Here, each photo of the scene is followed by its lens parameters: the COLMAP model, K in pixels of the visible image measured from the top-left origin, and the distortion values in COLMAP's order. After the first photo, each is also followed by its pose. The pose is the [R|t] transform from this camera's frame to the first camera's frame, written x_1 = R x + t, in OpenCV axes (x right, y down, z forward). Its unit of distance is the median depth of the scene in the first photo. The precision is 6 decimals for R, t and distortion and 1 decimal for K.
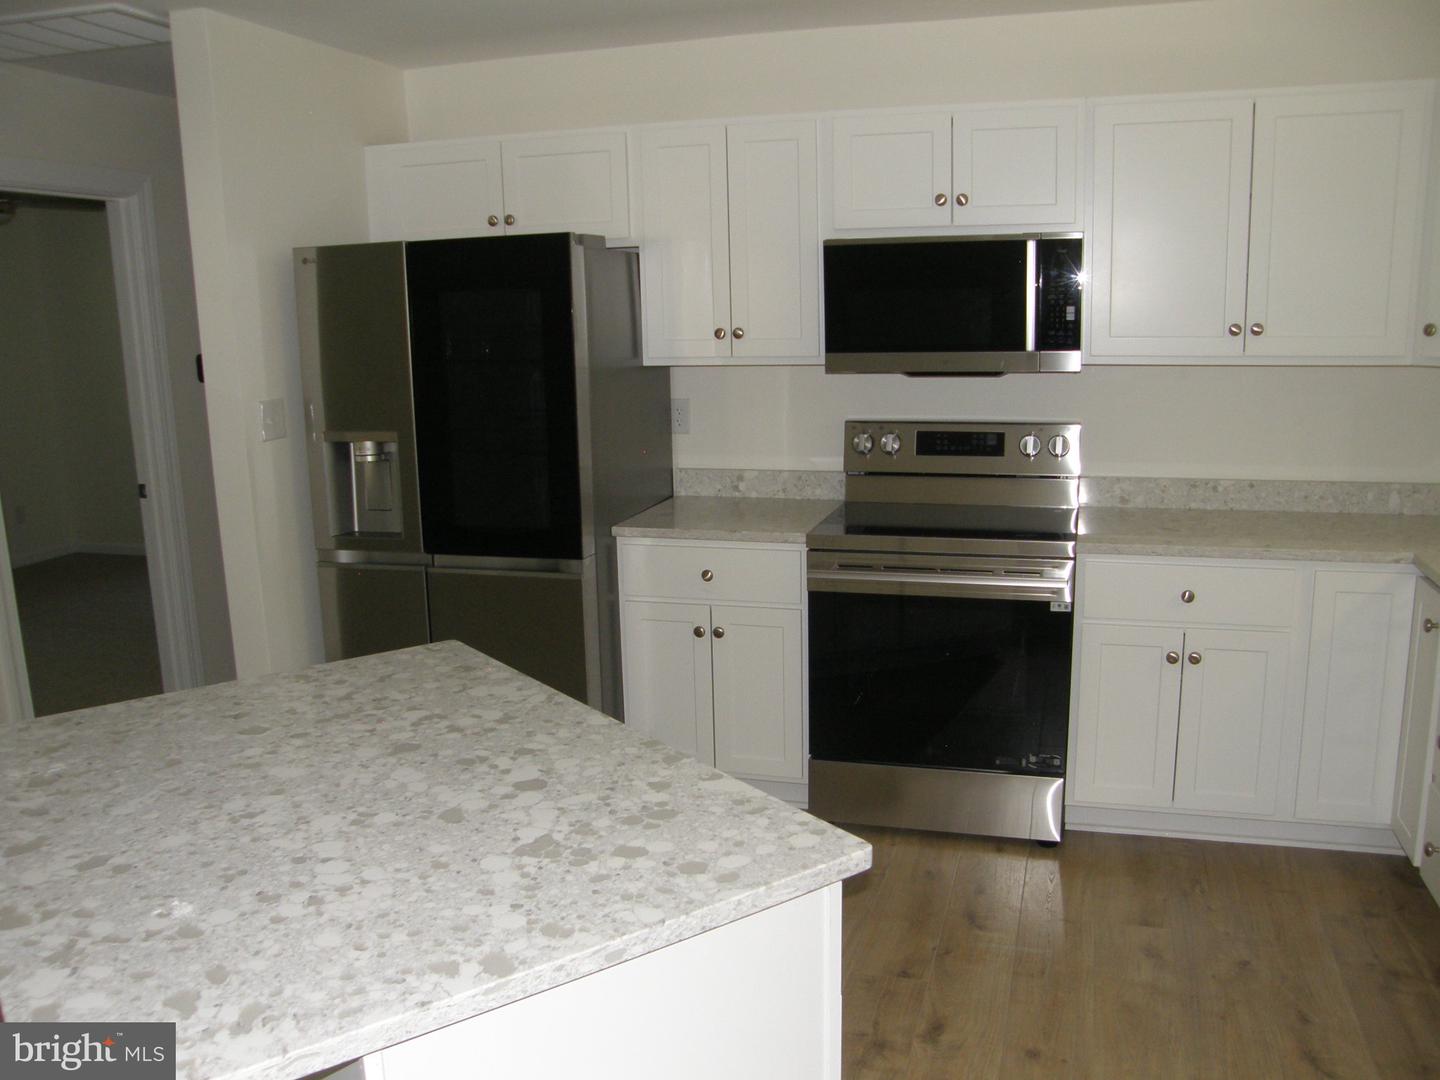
lens RADIAL K [[1230.4, 0, 715.8], [0, 1230.4, 568.3], [0, 0, 1]] dist [-0.170797, 0.145601]
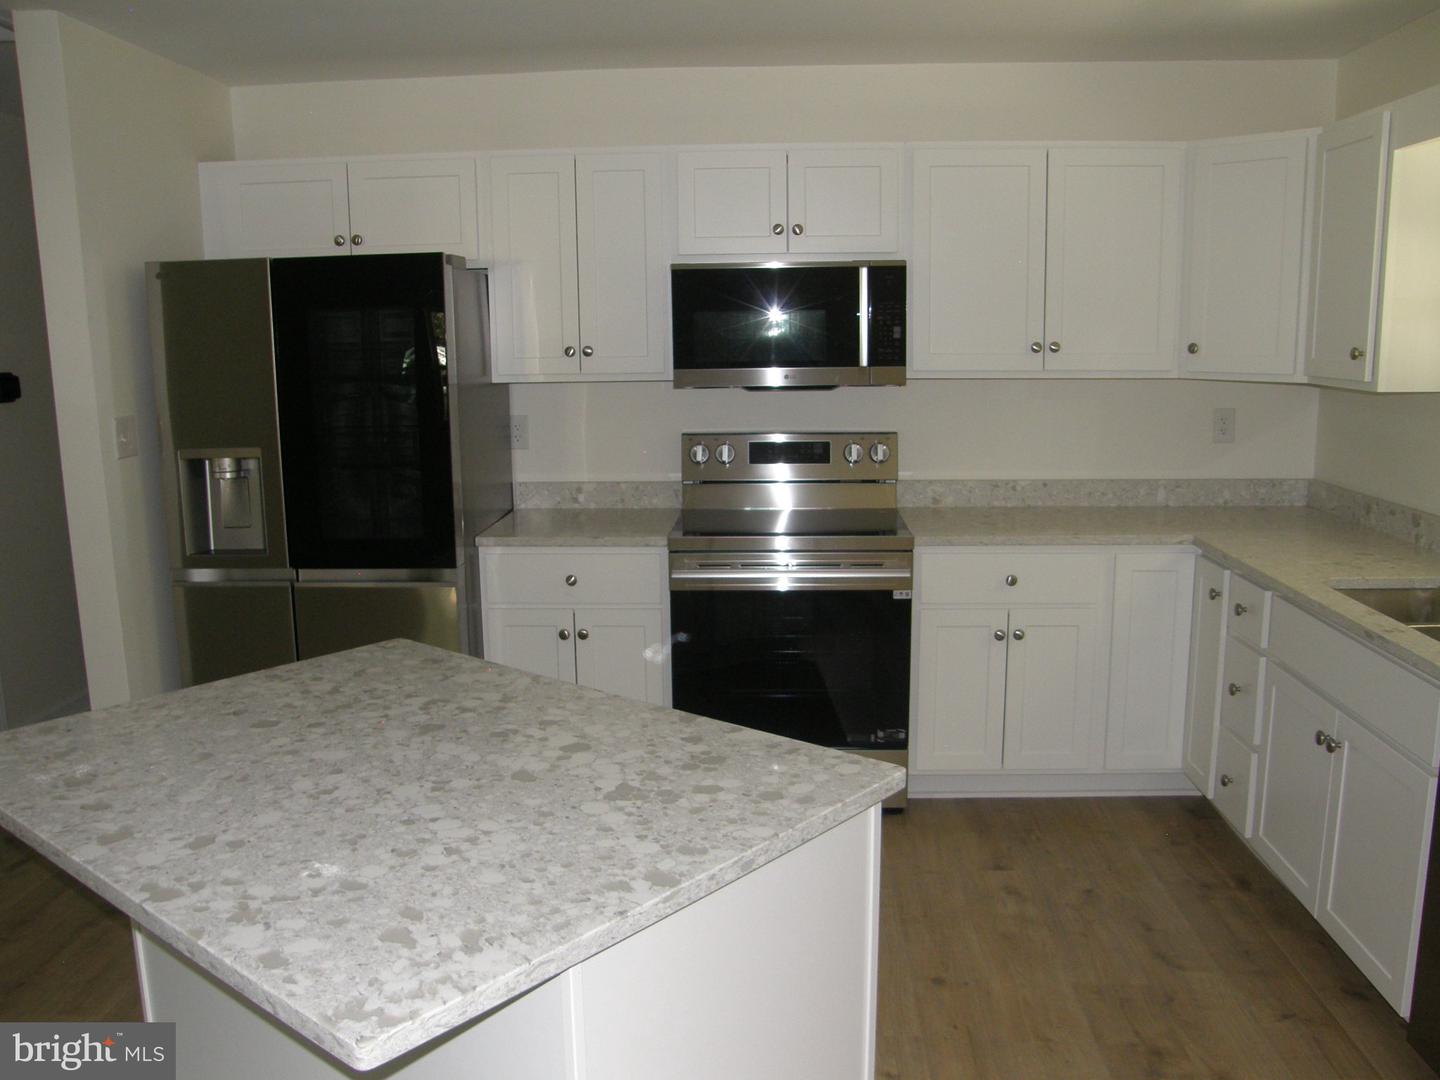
lens RADIAL K [[1230.4, 0, 715.8], [0, 1230.4, 568.3], [0, 0, 1]] dist [-0.170797, 0.145601]
pose [[0.970902, -0.033924, 0.237062, -0.151013], [0.039438, 0.999050, -0.018552, 0.022179], [-0.236207, 0.027361, 0.971317, -0.054299]]
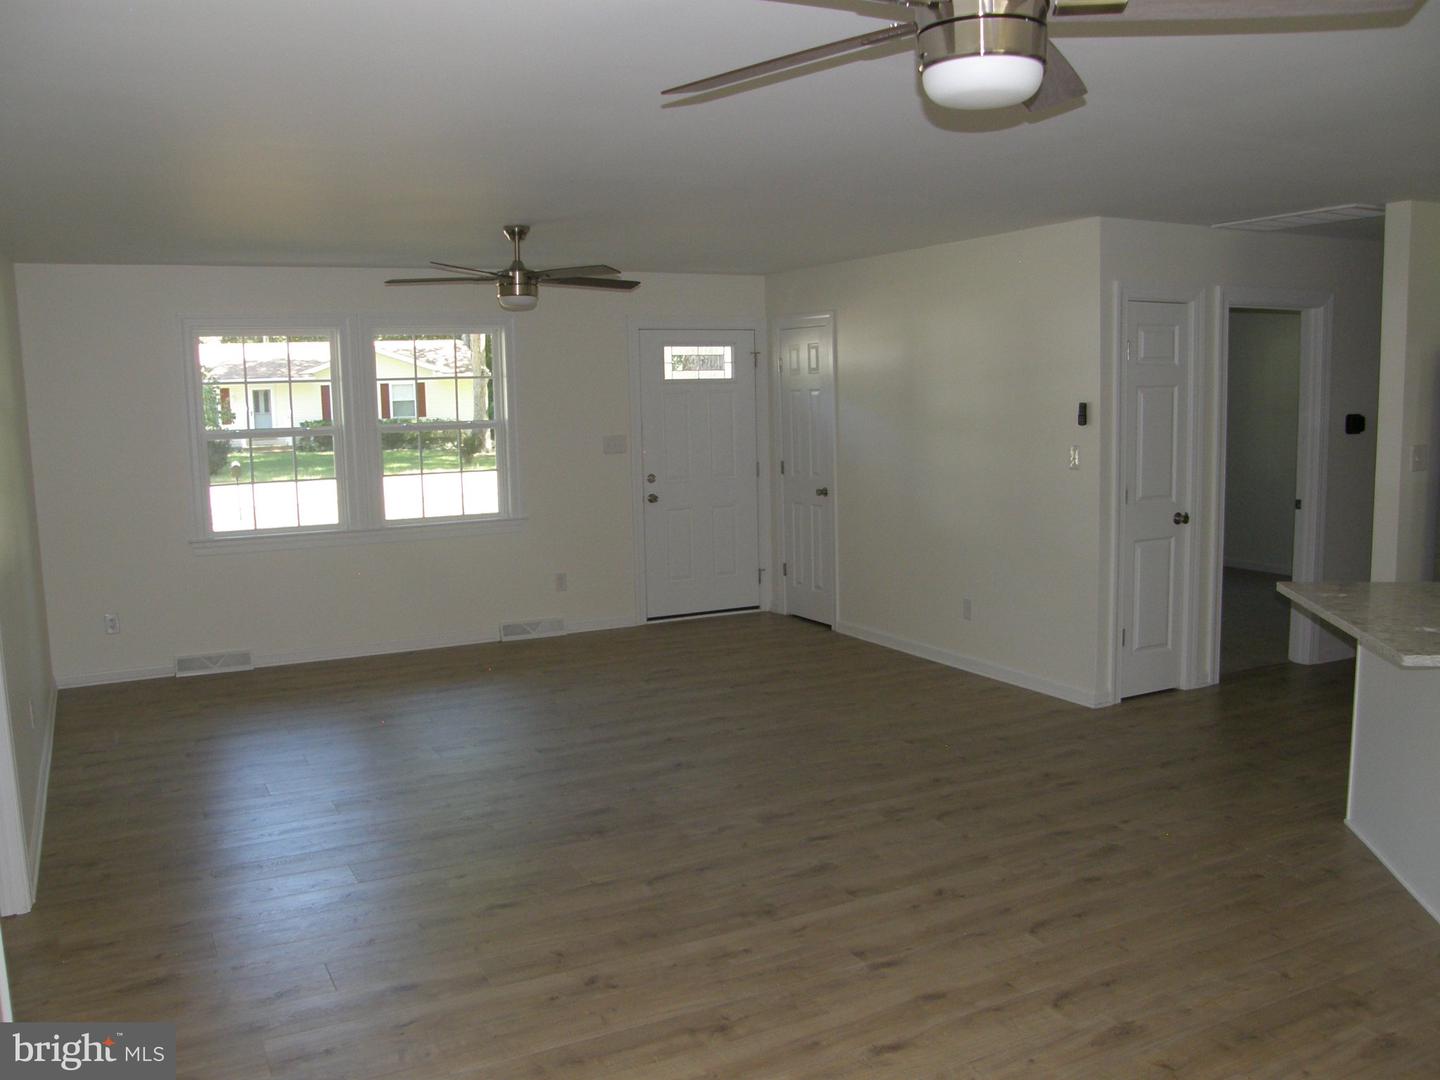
lens RADIAL K [[1230.4, 0, 715.8], [0, 1230.4, 568.3], [0, 0, 1]] dist [-0.170797, 0.145601]
pose [[0.696704, 0.115154, -0.708056, 0.096519], [-0.151865, 0.988337, 0.011307, 0.151716], [0.701100, 0.099652, 0.706065, -0.758024]]
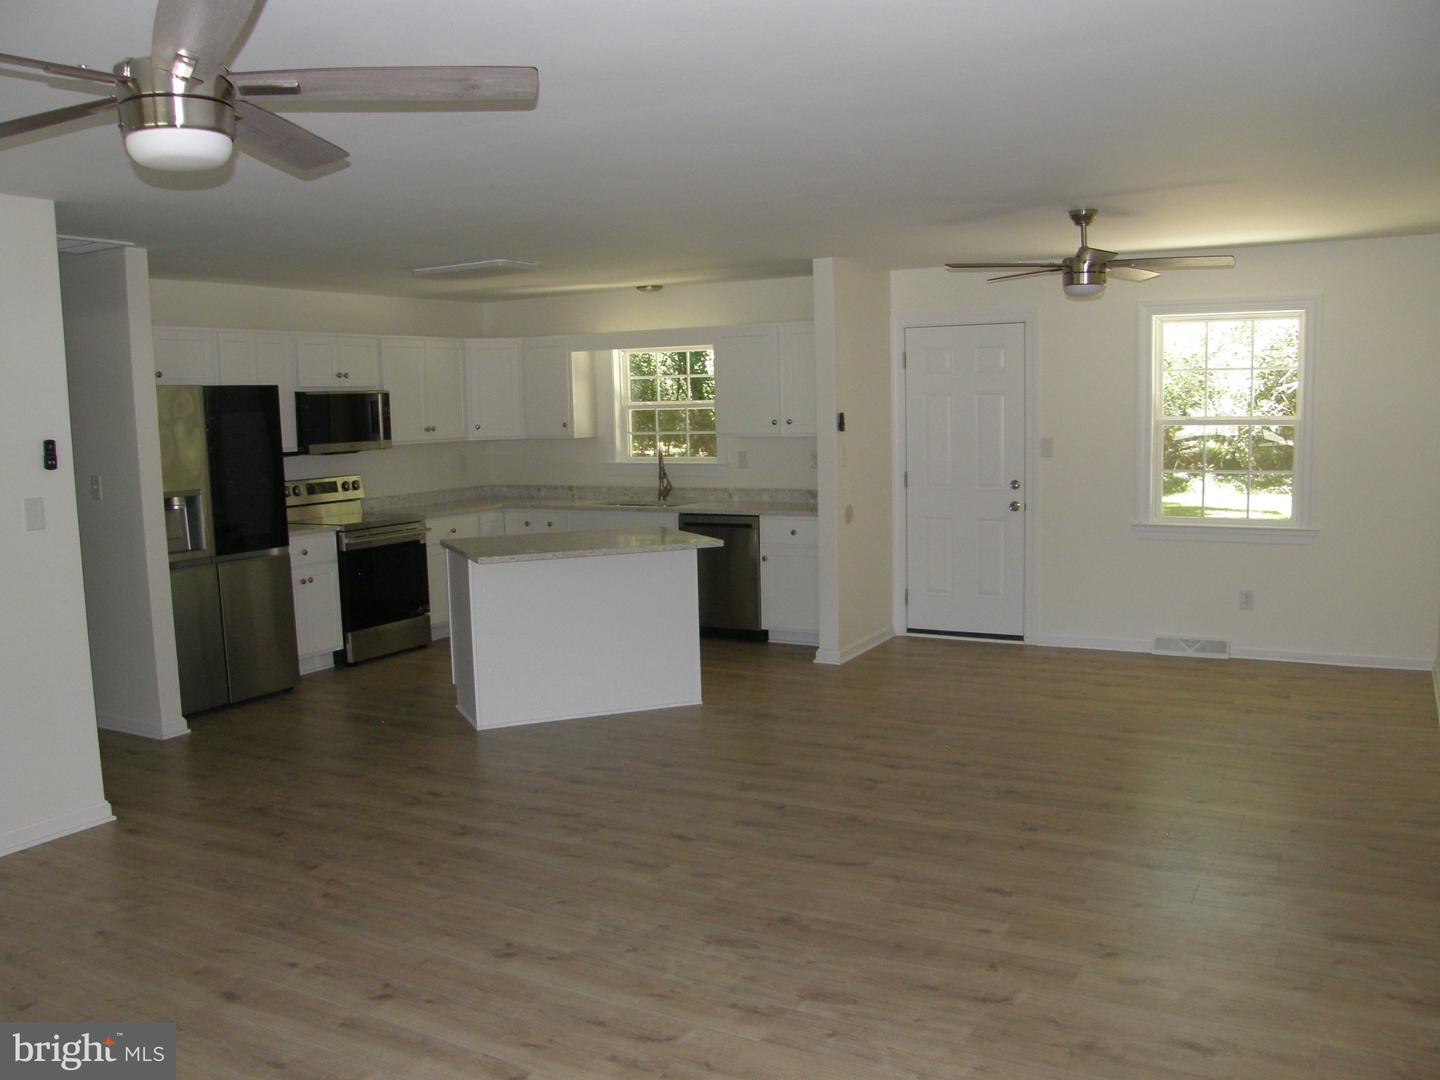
lens RADIAL K [[1230.4, 0, 715.8], [0, 1230.4, 568.3], [0, 0, 1]] dist [-0.170797, 0.145601]
pose [[0.214581, -0.105269, 0.971017, -2.017586], [0.224239, 0.972928, 0.055922, 0.081179], [-0.950616, 0.205740, 0.232378, -0.120842]]
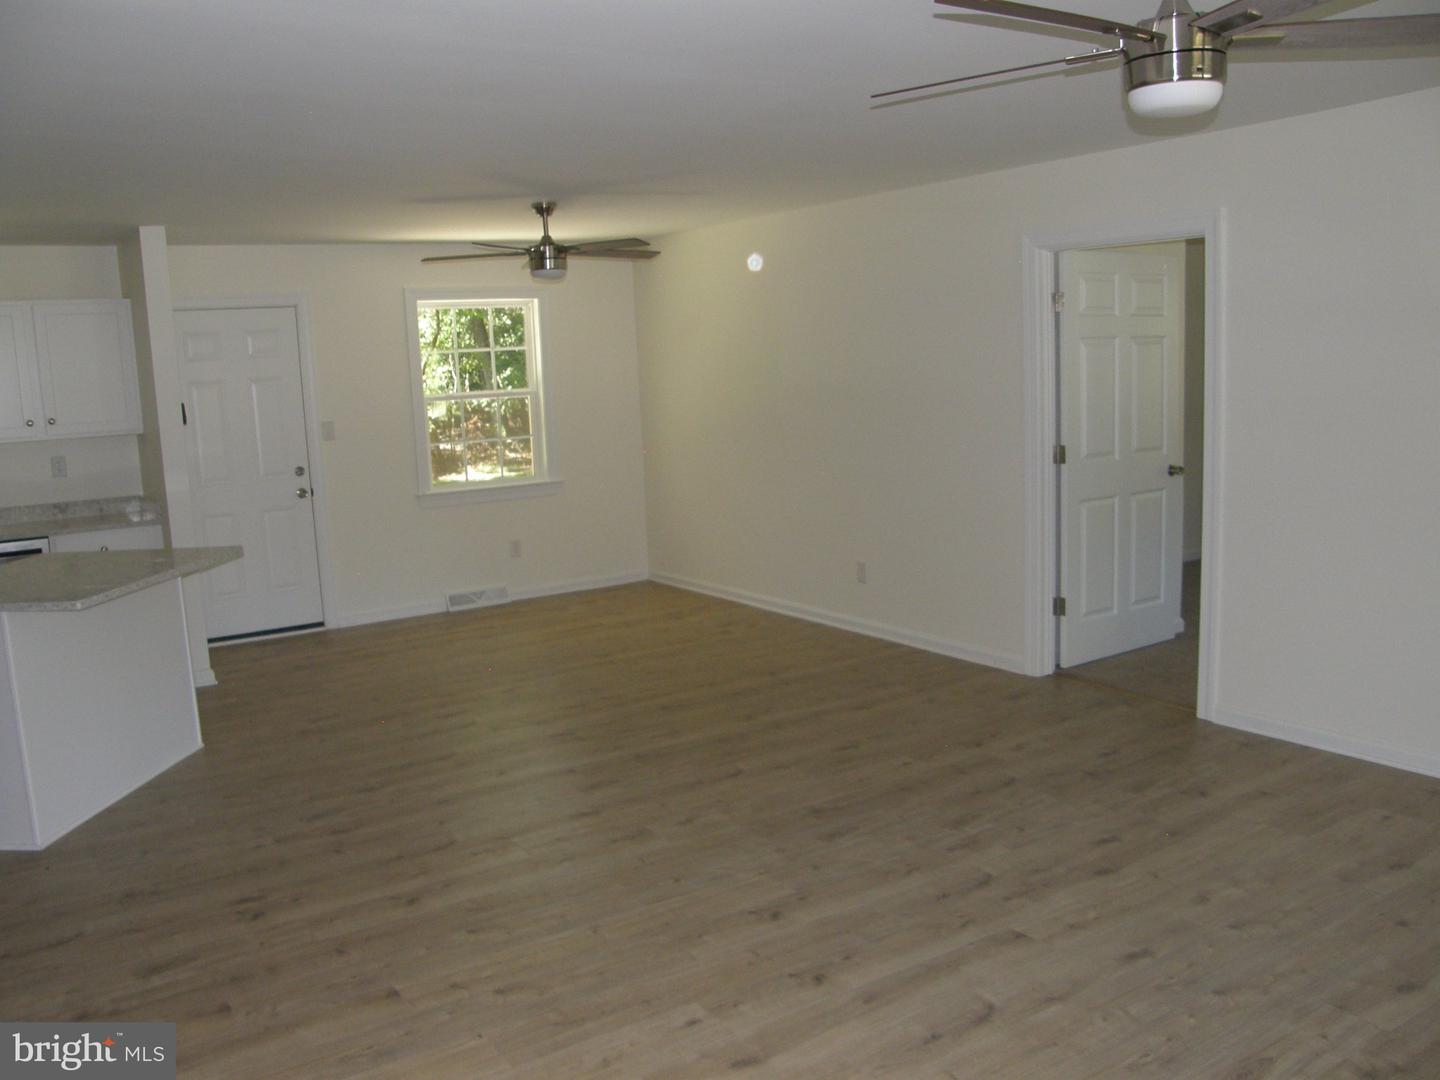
lens RADIAL K [[1230.4, 0, 715.8], [0, 1230.4, 568.3], [0, 0, 1]] dist [-0.170797, 0.145601]
pose [[-0.763426, -0.045830, 0.644267, -1.684470], [0.199535, 0.931954, 0.302734, -0.182160], [-0.614301, 0.359668, -0.702334, 1.045272]]
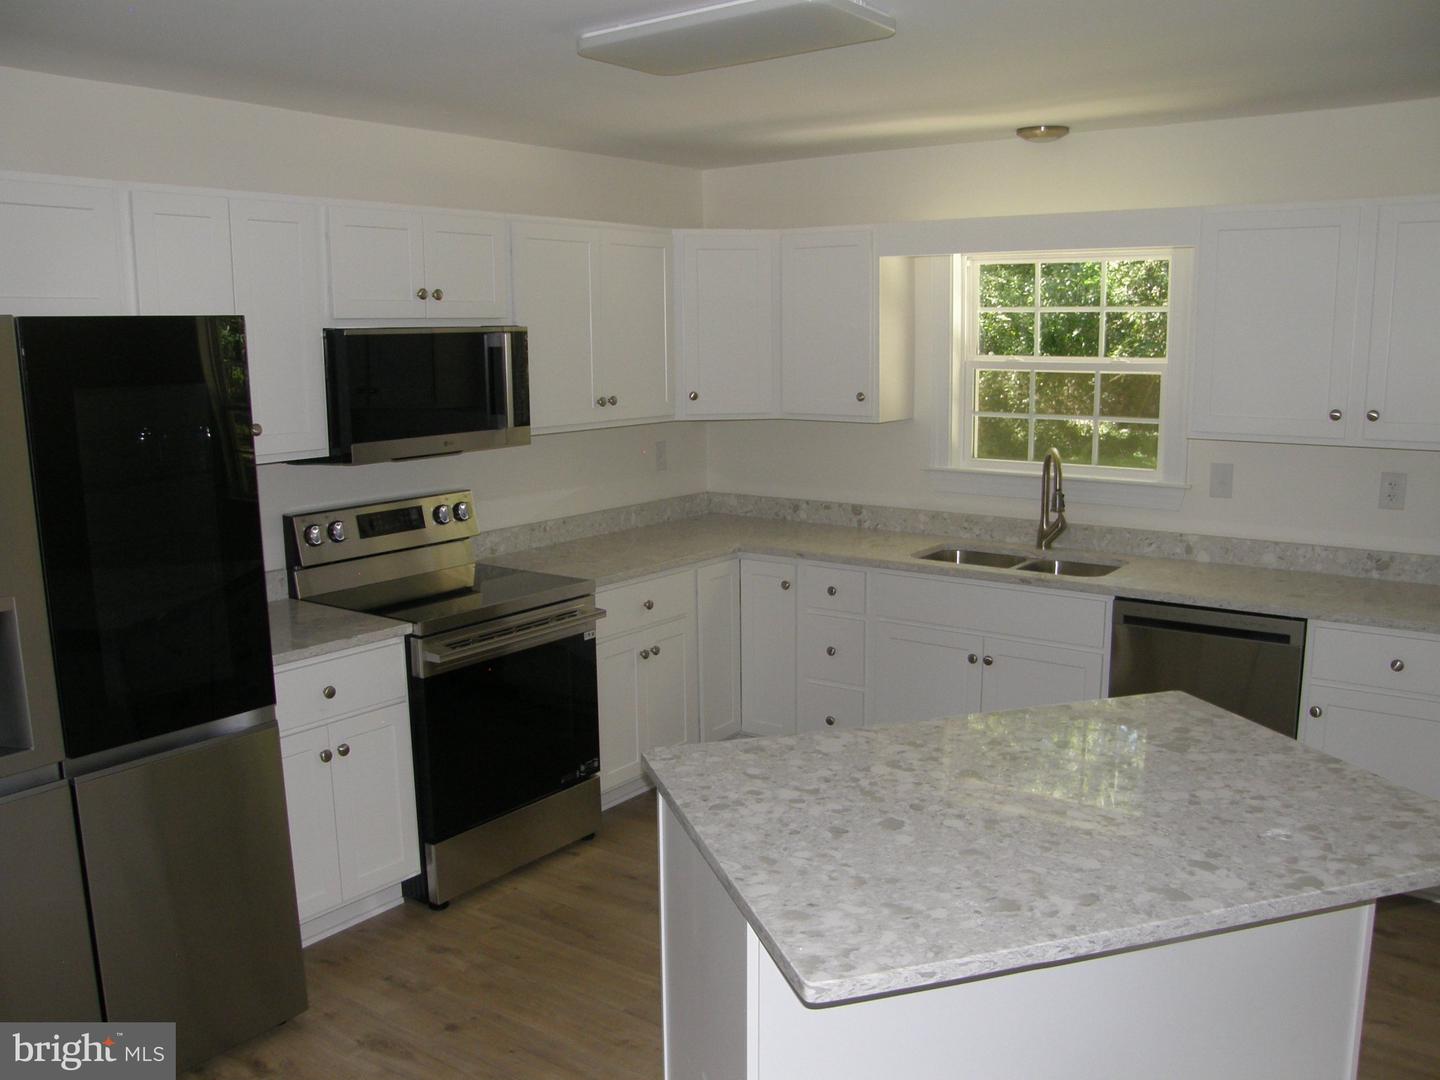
lens RADIAL K [[1230.4, 0, 715.8], [0, 1230.4, 568.3], [0, 0, 1]] dist [-0.170797, 0.145601]
pose [[0.337686, -0.151815, 0.928935, -0.814486], [0.201763, 0.975642, 0.086104, -0.115308], [-0.919380, 0.158348, 0.360092, 0.443685]]
